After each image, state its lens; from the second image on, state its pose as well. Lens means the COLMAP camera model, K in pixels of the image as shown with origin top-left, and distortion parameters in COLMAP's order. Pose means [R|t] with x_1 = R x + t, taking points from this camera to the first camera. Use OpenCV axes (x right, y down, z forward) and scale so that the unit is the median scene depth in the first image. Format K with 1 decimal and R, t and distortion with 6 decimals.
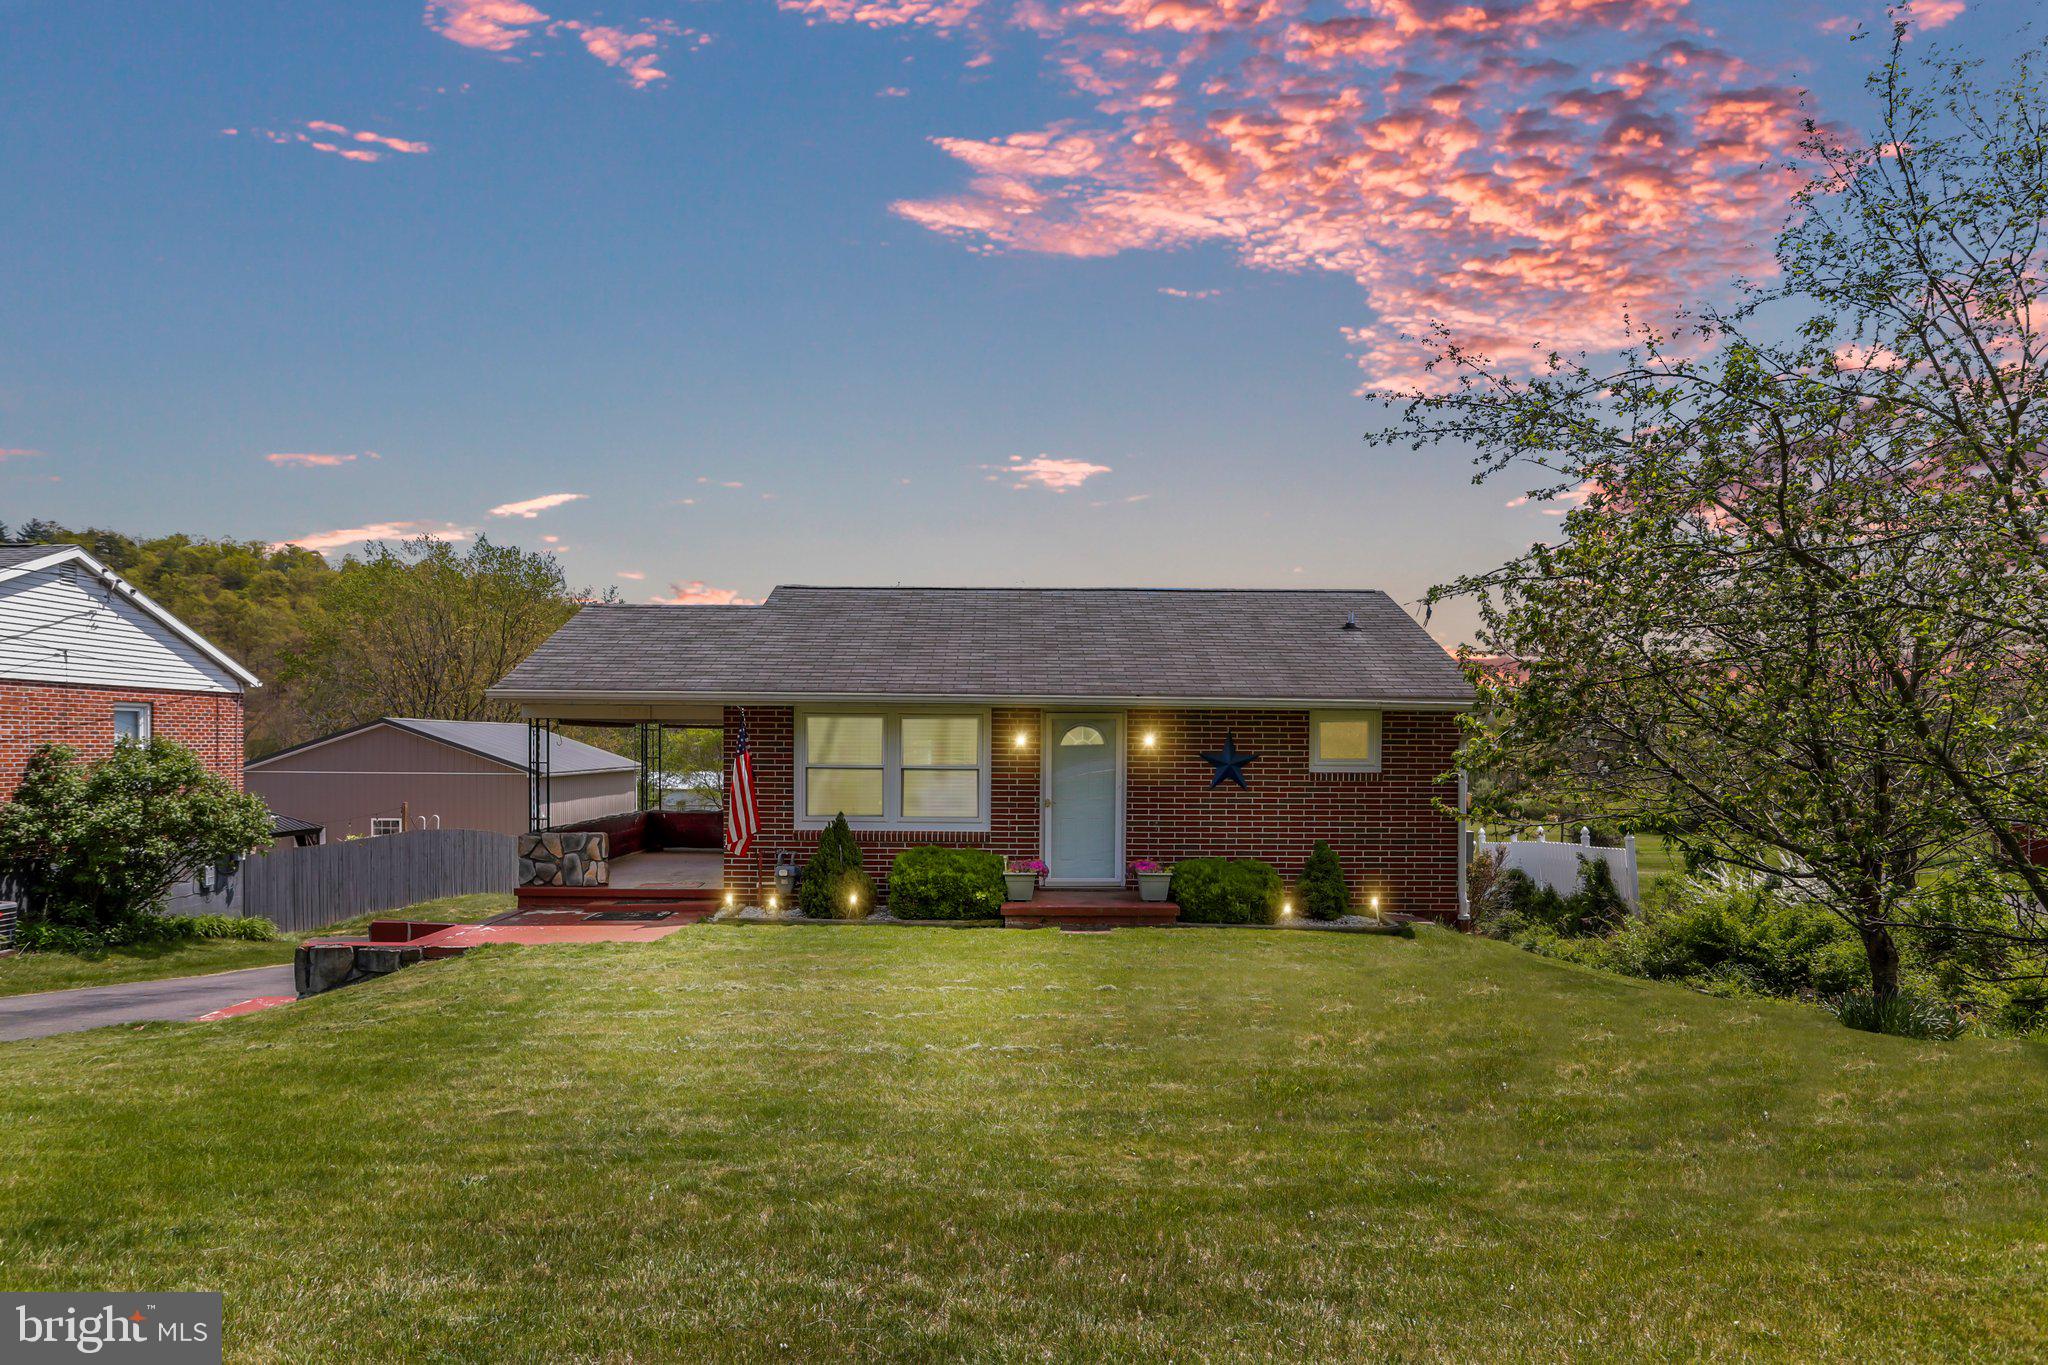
lens RADIAL K [[1224.6, 0, 1002.5], [0, 1224.6, 733.8], [0, 0, 1]] dist [-0.053814, 0.049408]
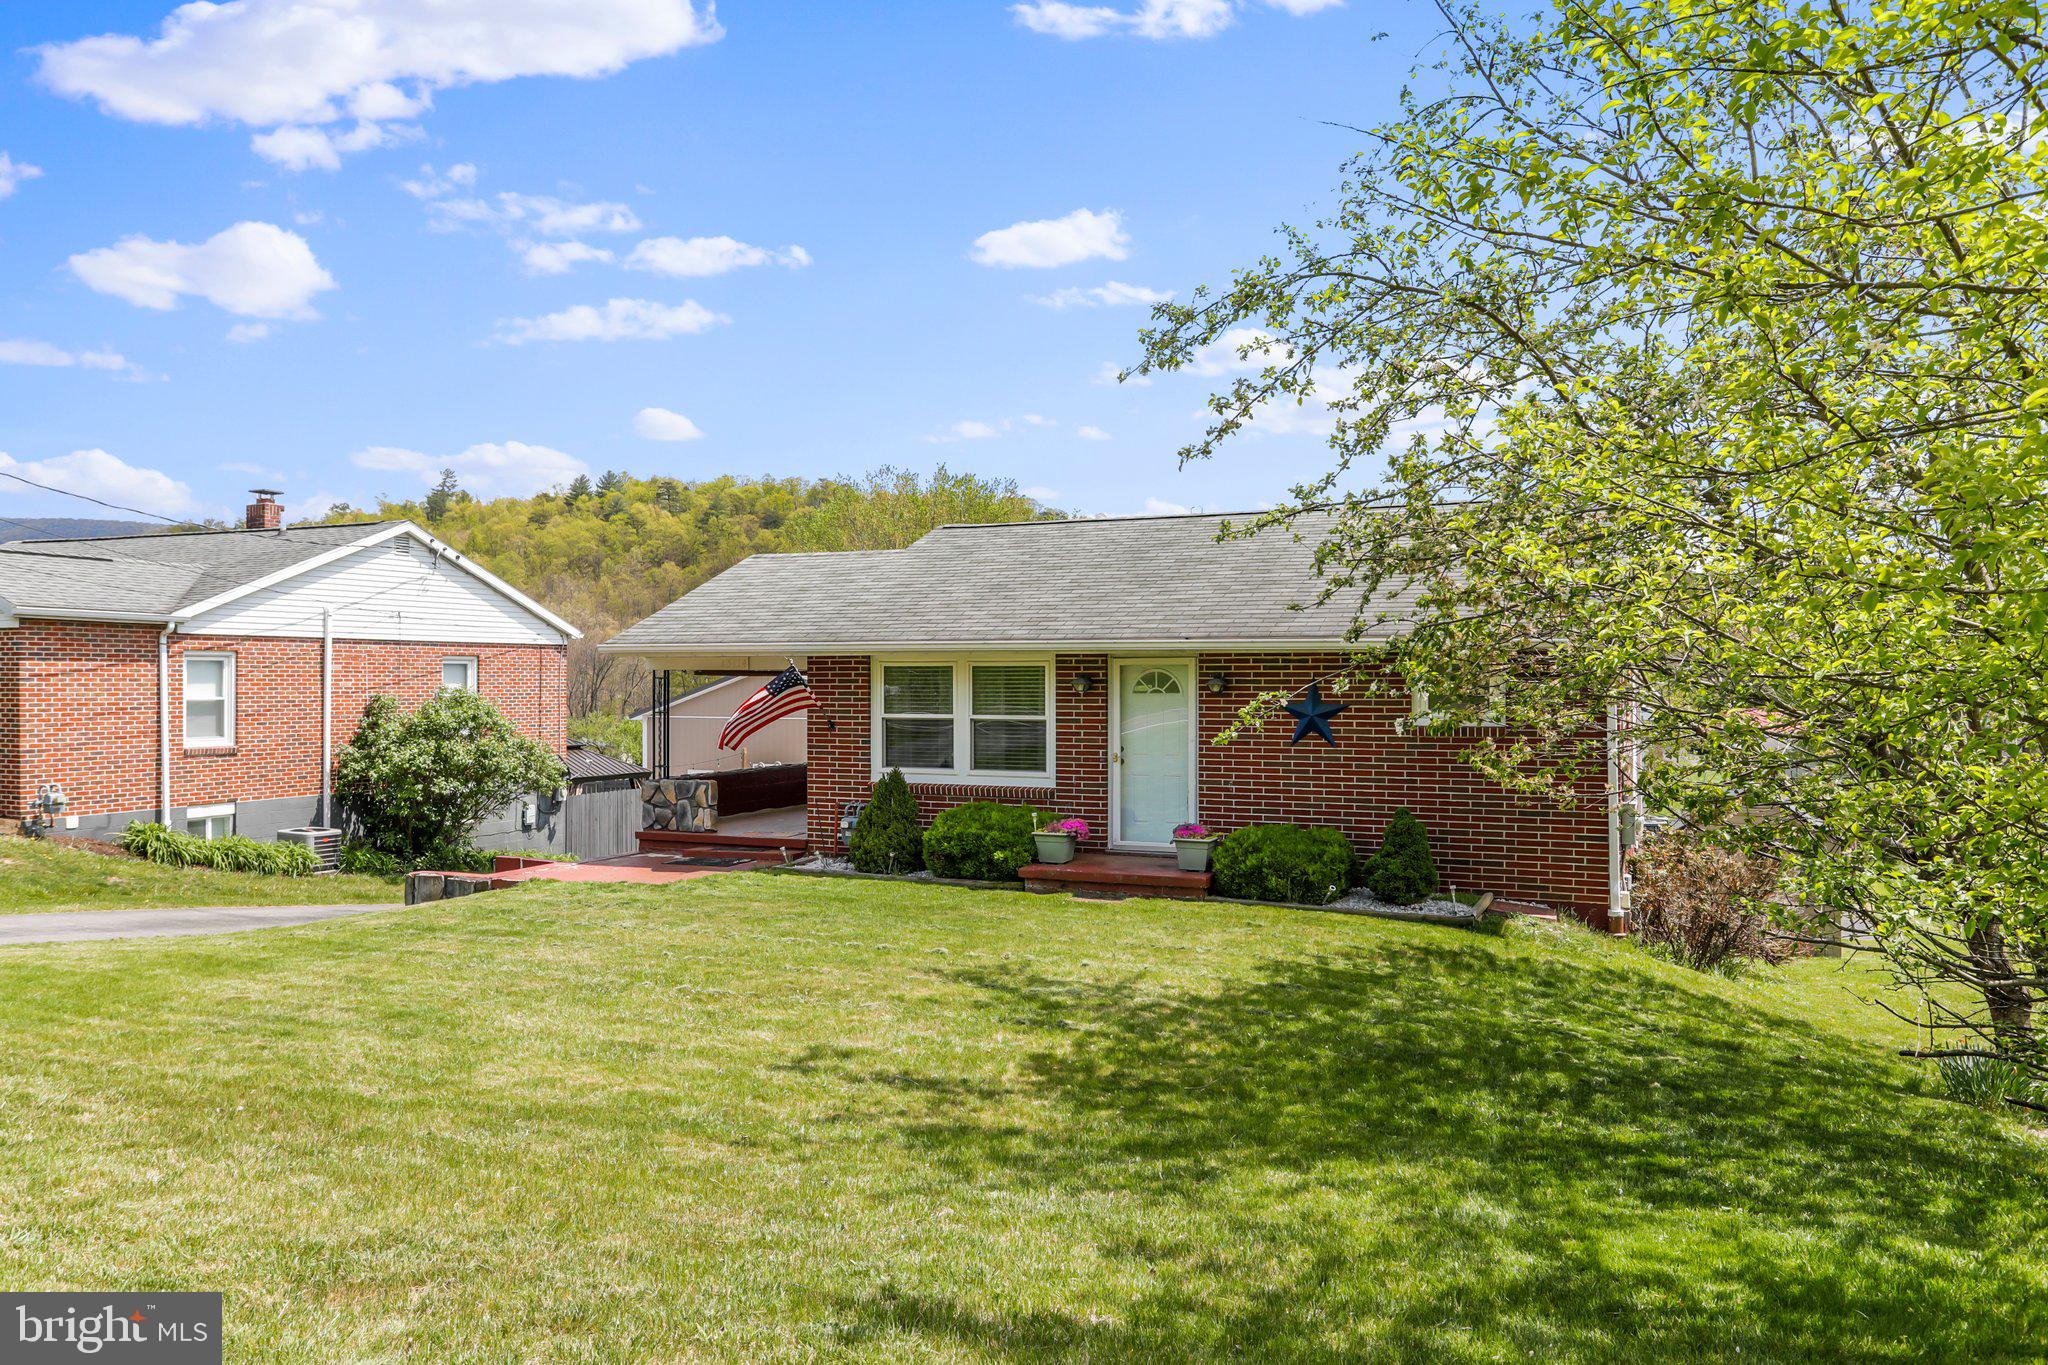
lens RADIAL K [[1463.4, 0, 983.4], [0, 1463.4, 634.5], [0, 0, 1]] dist [-0.003073, -0.000173]
pose [[0.903303, -0.021080, -0.428485, 0.338607], [0.011066, 0.999605, -0.025848, -0.006325], [0.428861, 0.018606, 0.903179, -0.017555]]
